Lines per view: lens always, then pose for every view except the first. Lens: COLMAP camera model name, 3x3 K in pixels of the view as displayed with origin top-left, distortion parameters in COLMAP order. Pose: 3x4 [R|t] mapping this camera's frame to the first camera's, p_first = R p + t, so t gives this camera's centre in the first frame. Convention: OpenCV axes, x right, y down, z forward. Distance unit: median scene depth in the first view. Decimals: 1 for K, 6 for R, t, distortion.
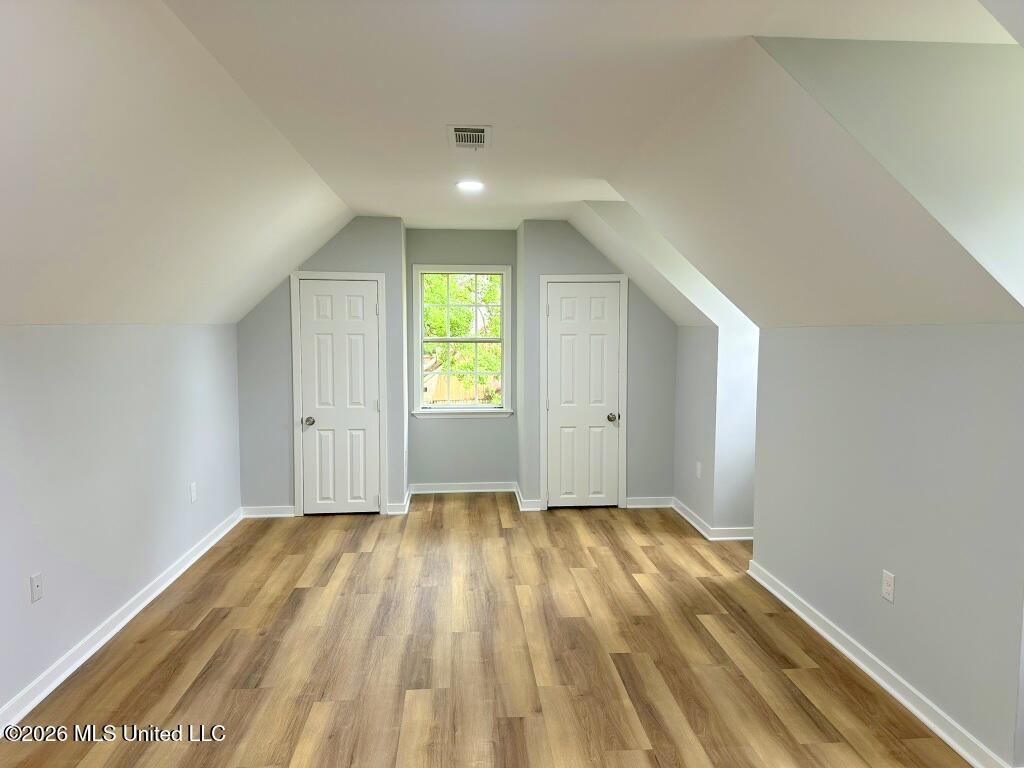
lens RADIAL K [[712.9, 0, 514.0], [0, 712.9, 385.7], [0, 0, 1]] dist [0.004286, -0.000756]
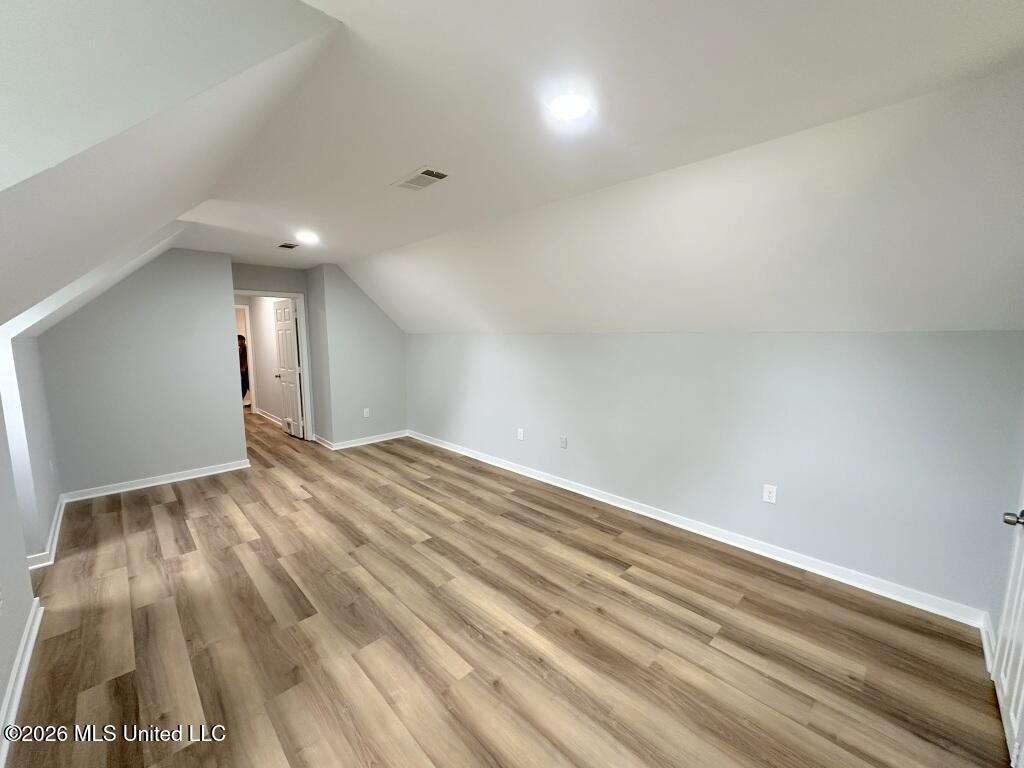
lens RADIAL K [[408.5, 0, 517.0], [0, 408.5, 382.9], [0, 0, 1]] dist [-0.003038, -0.000492]
pose [[-0.758402, 0.078770, -0.647010, 0.282527], [-0.053268, 0.981859, 0.181975, -0.136589], [0.649607, 0.172475, -0.740448, 1.603345]]
